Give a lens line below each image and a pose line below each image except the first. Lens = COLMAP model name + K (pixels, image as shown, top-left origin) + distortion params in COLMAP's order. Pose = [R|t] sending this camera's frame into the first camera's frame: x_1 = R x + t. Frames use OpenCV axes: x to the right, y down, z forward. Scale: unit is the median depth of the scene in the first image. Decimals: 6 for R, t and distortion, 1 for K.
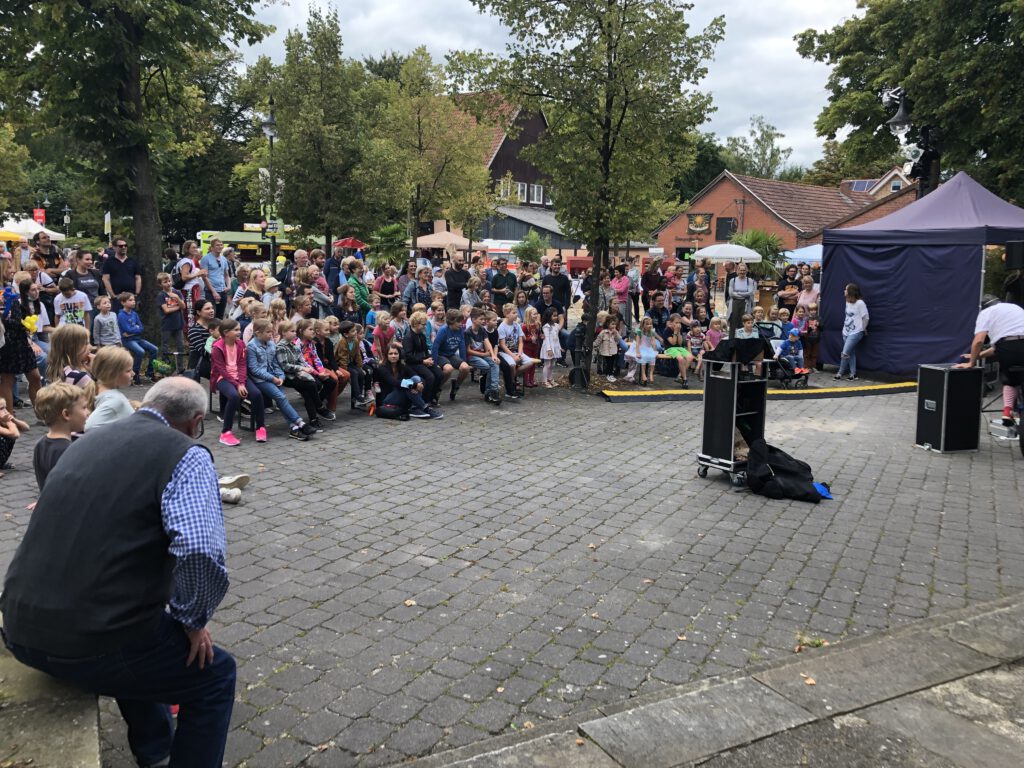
lens RADIAL K [[824.7, 0, 514.2], [0, 824.7, 379.8], [0, 0, 1]] dist [0.030370, -0.021771]
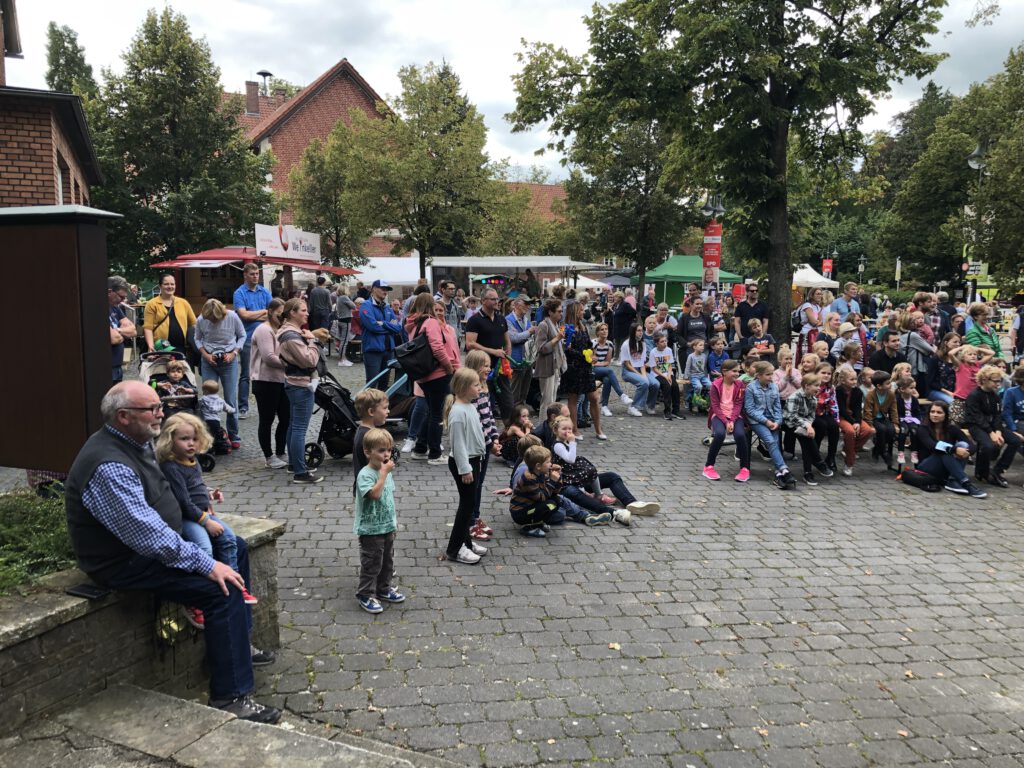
lens RADIAL K [[824.7, 0, 509.9], [0, 824.7, 383.3], [0, 0, 1]] dist [0.030370, -0.021771]
pose [[0.631670, 0.079052, -0.771196, 0.271604], [-0.118049, 0.992995, 0.005096, -0.015778], [0.766196, 0.087820, 0.636577, 0.128280]]
